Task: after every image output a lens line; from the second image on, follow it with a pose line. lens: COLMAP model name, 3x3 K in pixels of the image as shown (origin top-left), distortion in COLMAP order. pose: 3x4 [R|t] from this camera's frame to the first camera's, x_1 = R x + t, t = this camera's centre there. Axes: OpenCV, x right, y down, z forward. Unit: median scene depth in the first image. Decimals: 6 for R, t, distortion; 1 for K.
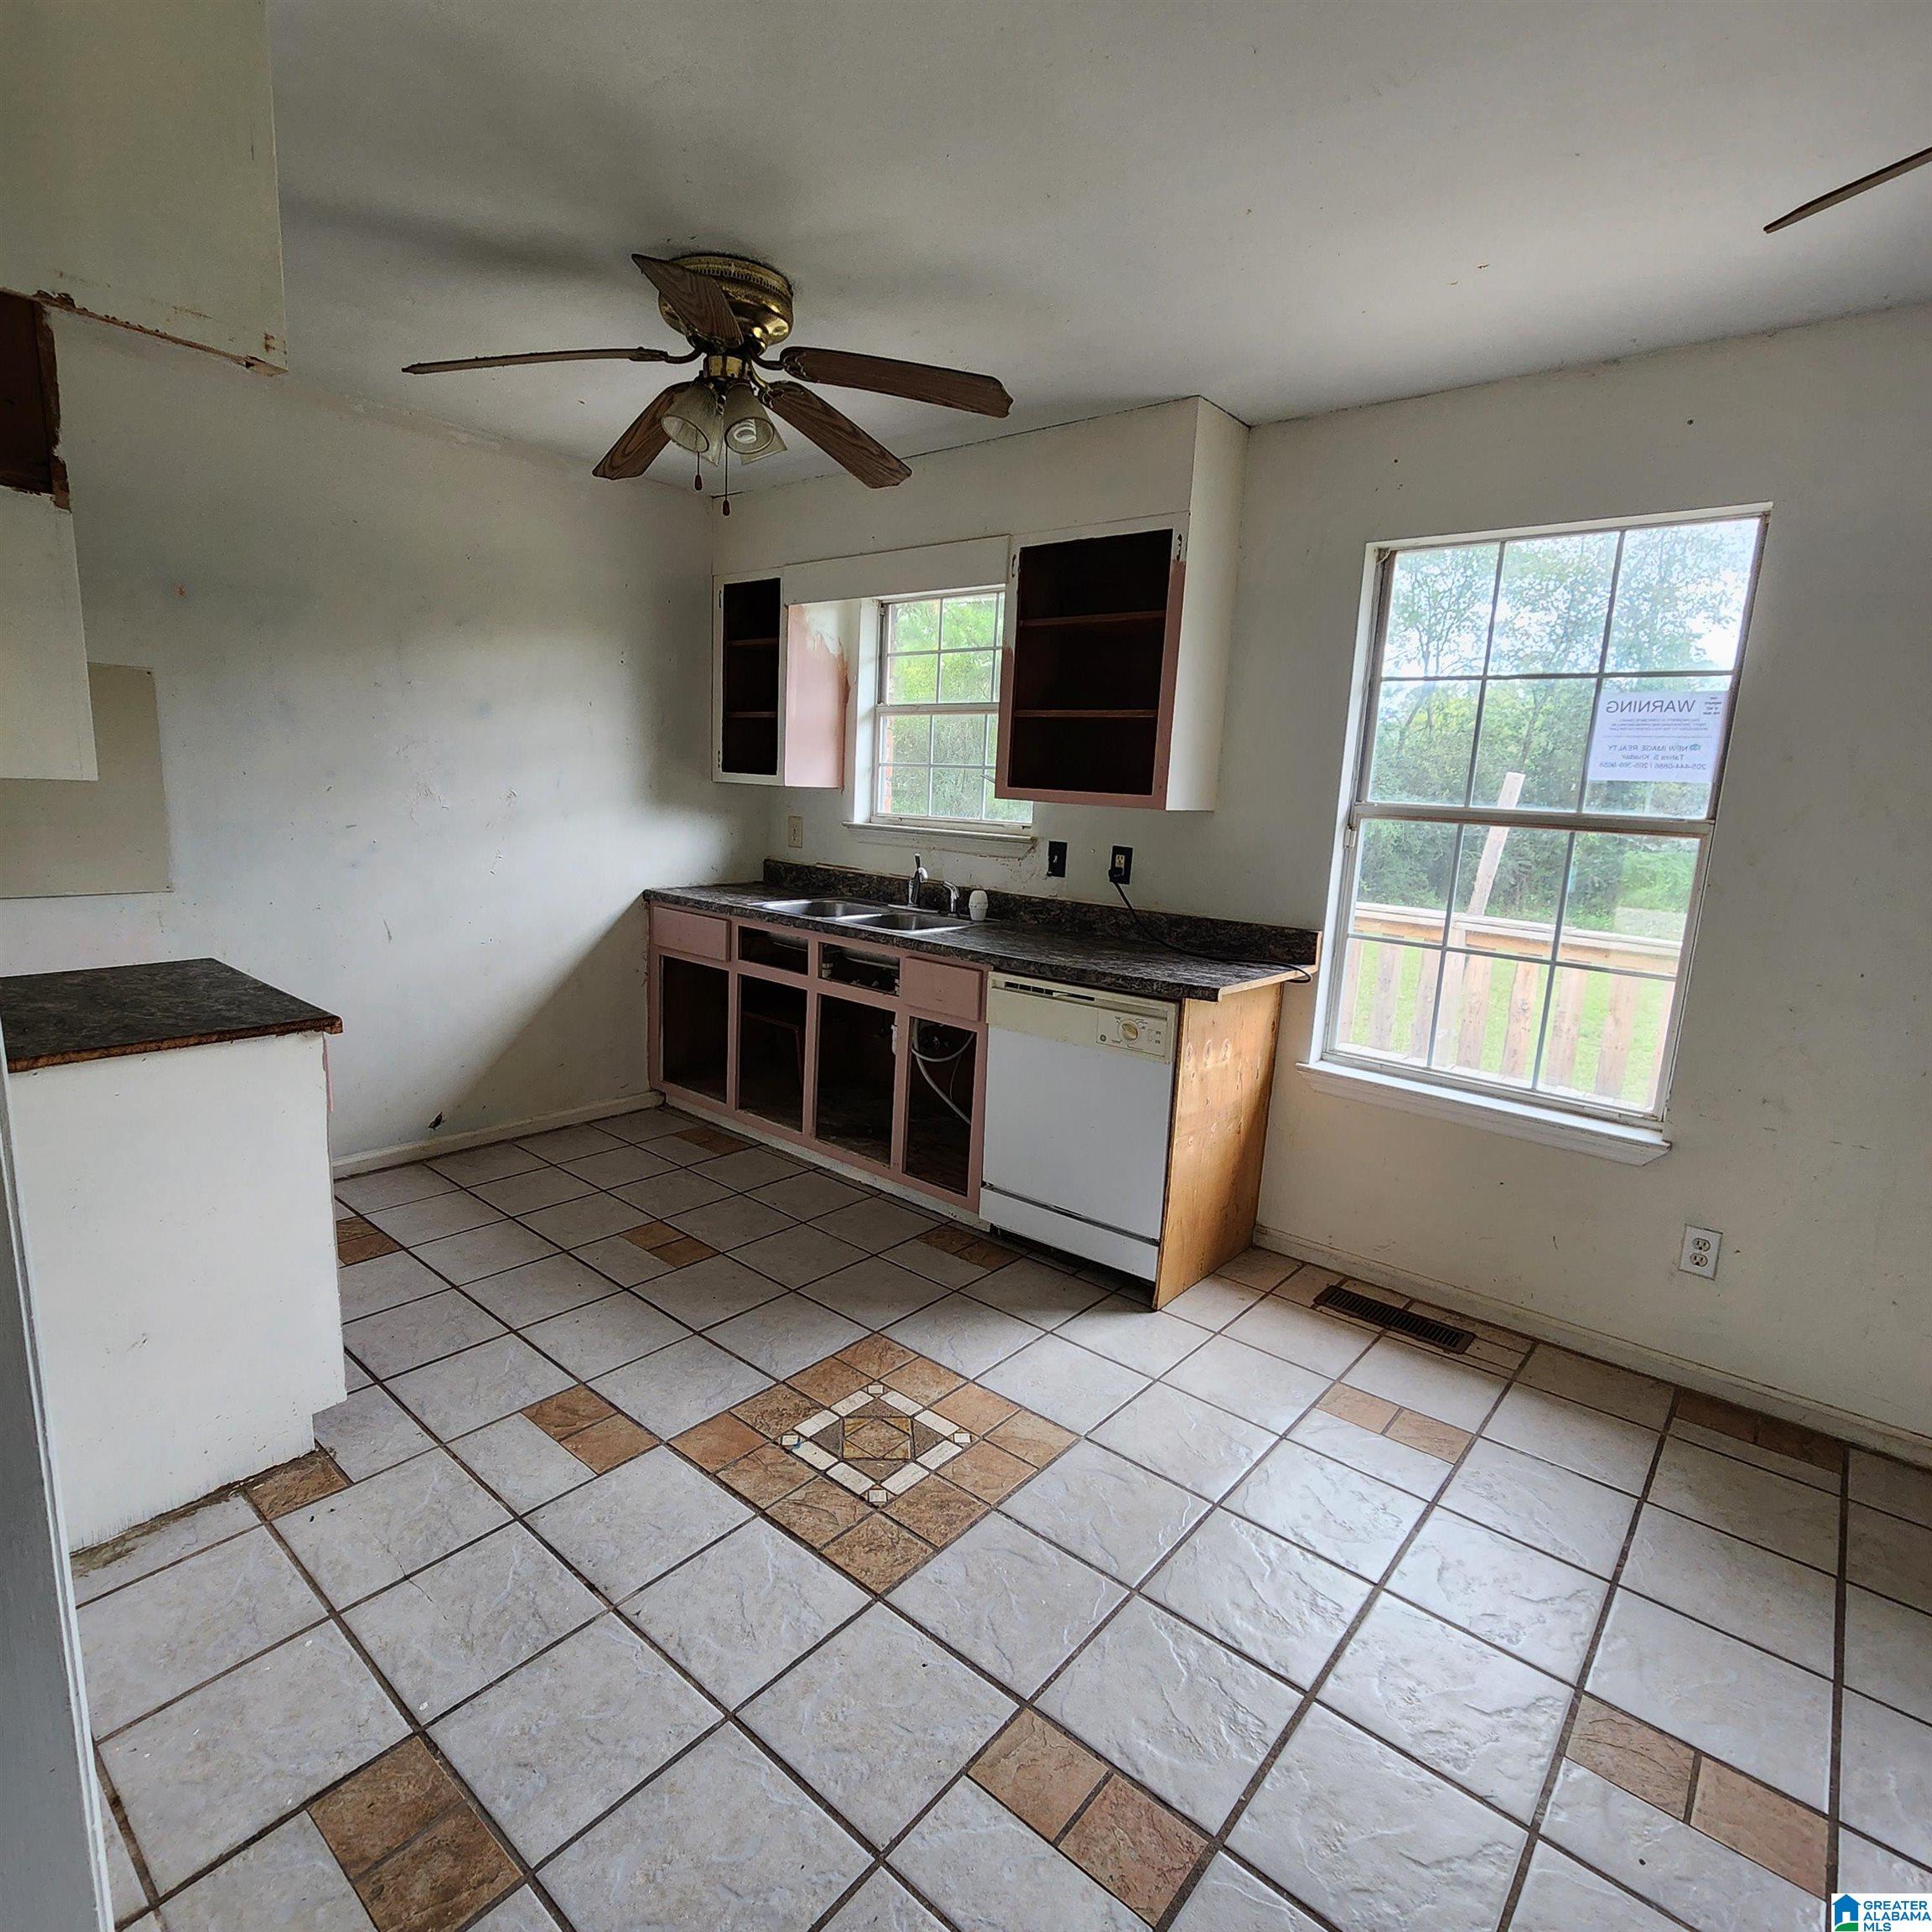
lens RADIAL K [[1066.0, 0, 956.7], [0, 1066.0, 974.9], [0, 0, 1]] dist [0.000631, -0.000626]
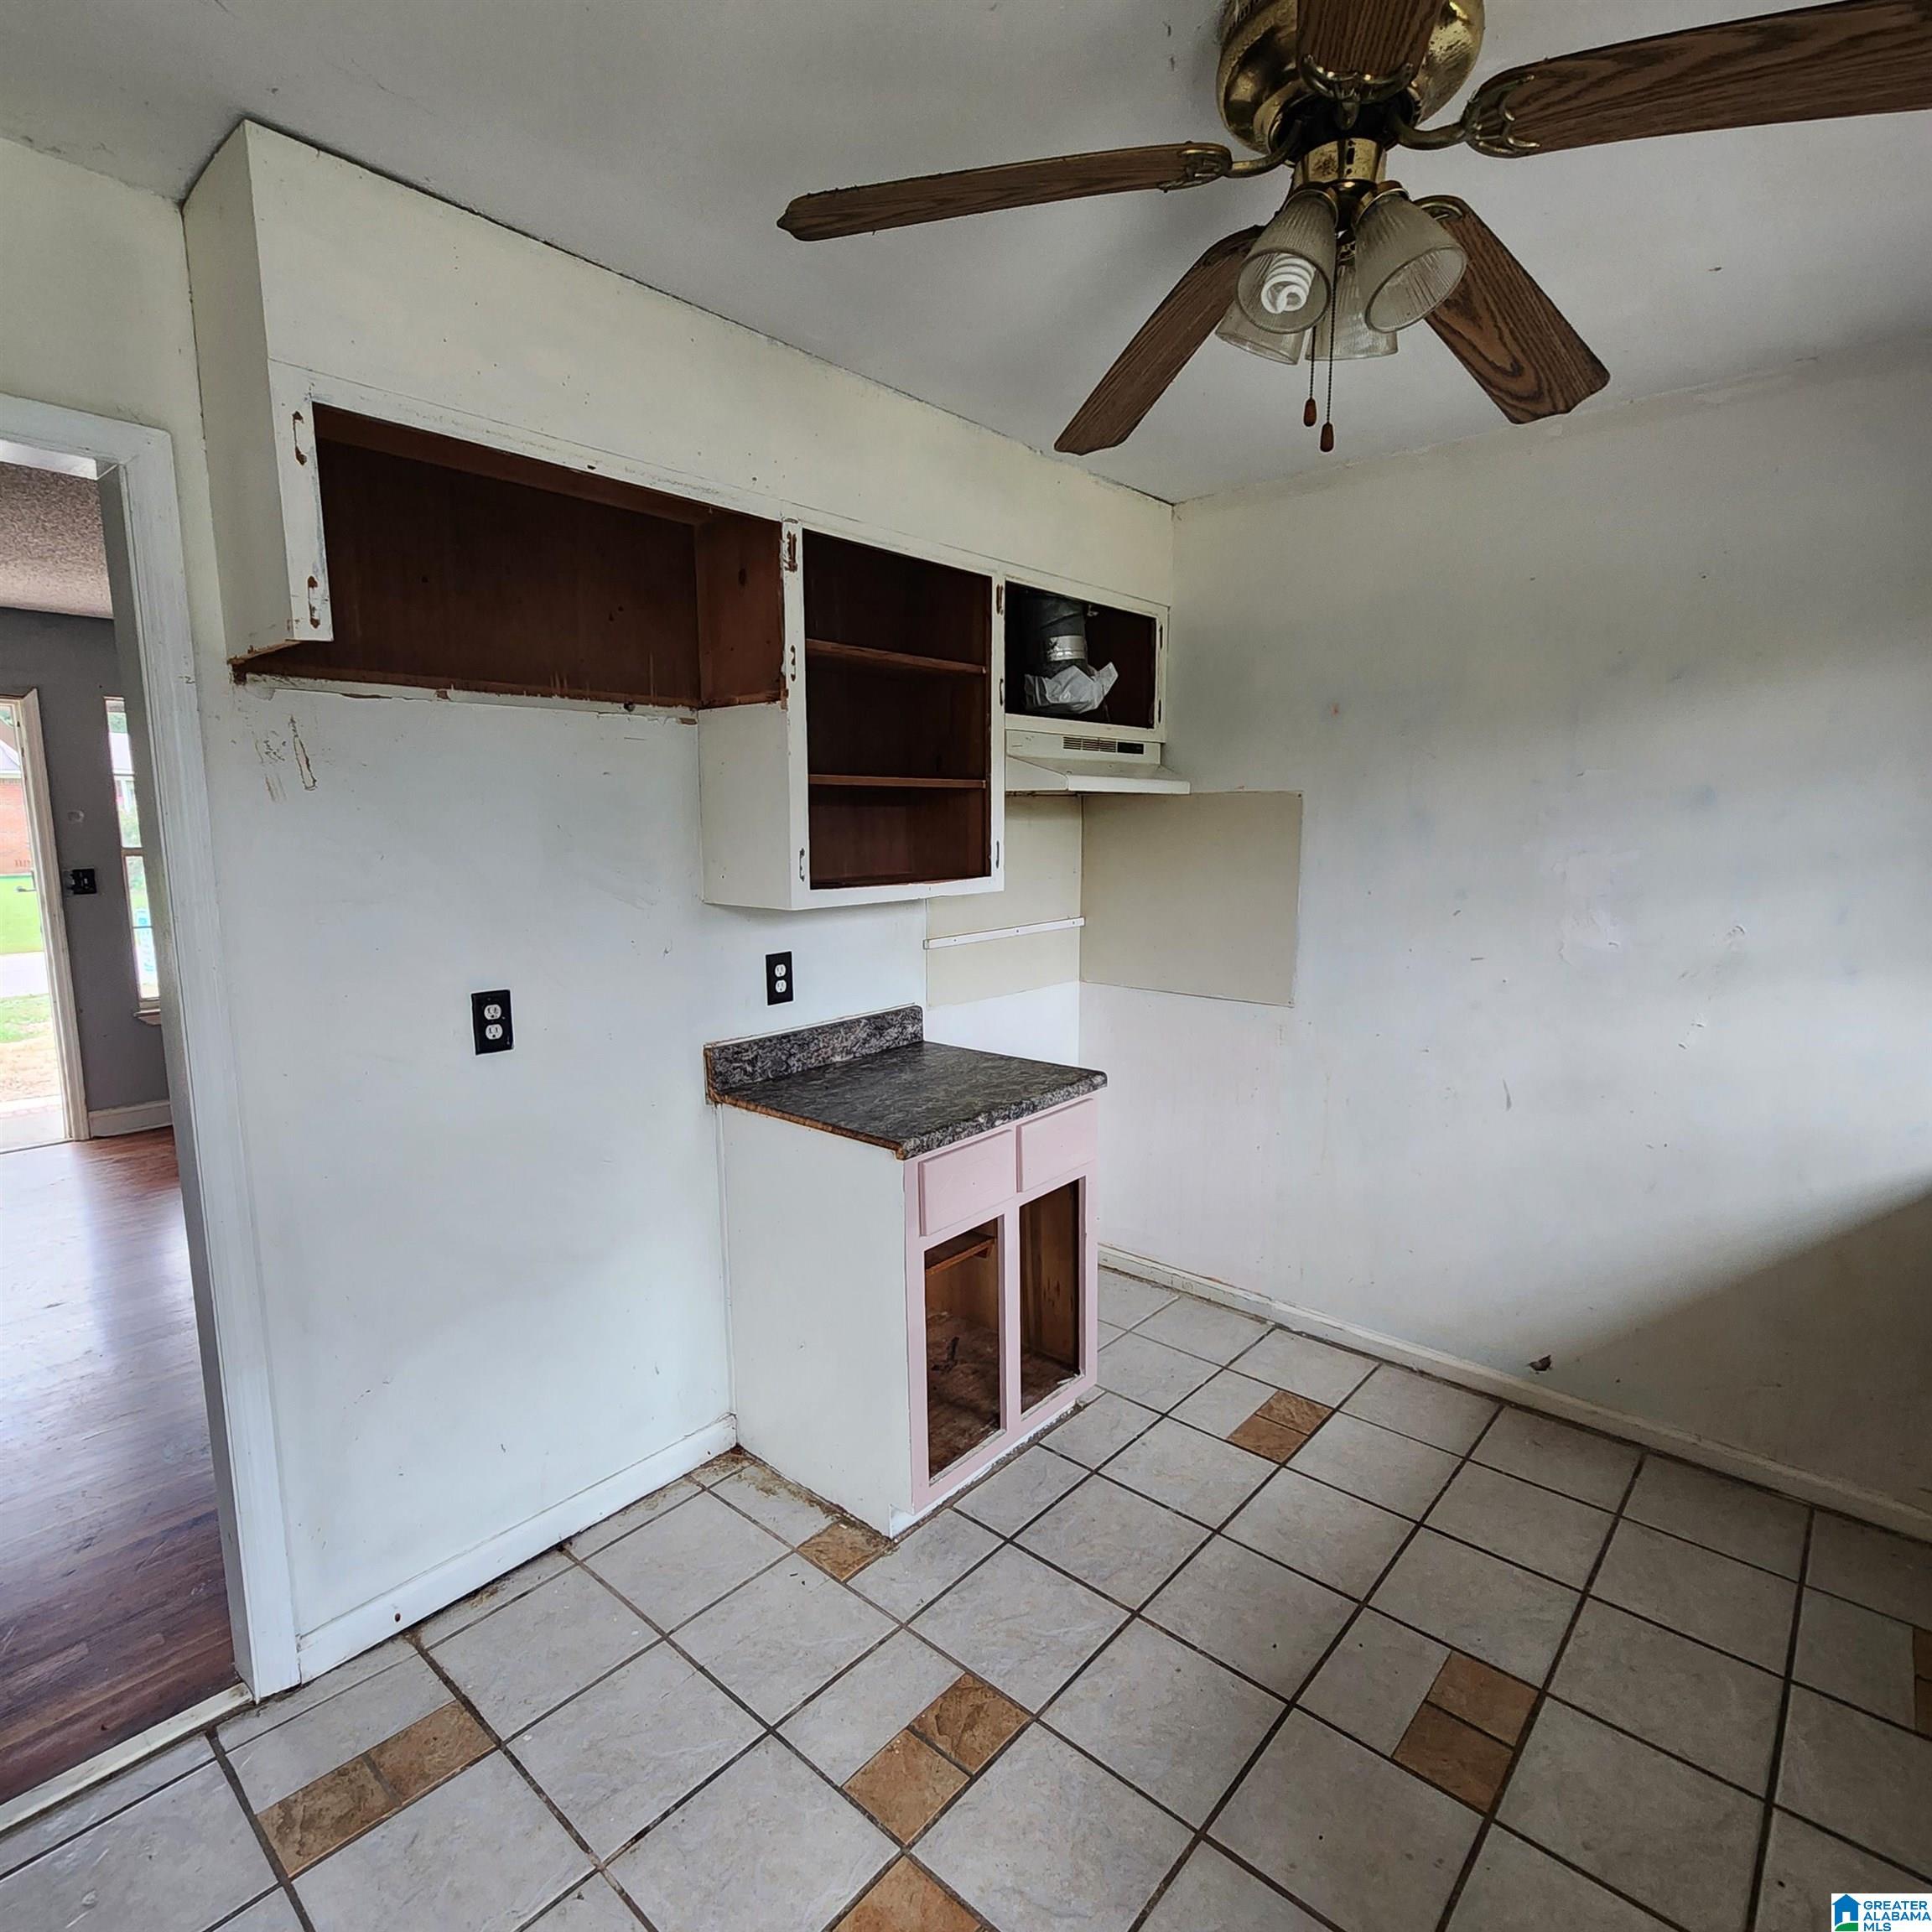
lens RADIAL K [[1066.0, 0, 956.7], [0, 1066.0, 974.9], [0, 0, 1]] dist [0.000631, -0.000626]
pose [[-0.031181, 0.101758, -0.994320, 0.351673], [-0.178932, 0.978165, 0.105716, -0.201945], [0.983367, 0.181212, -0.012292, 0.886279]]
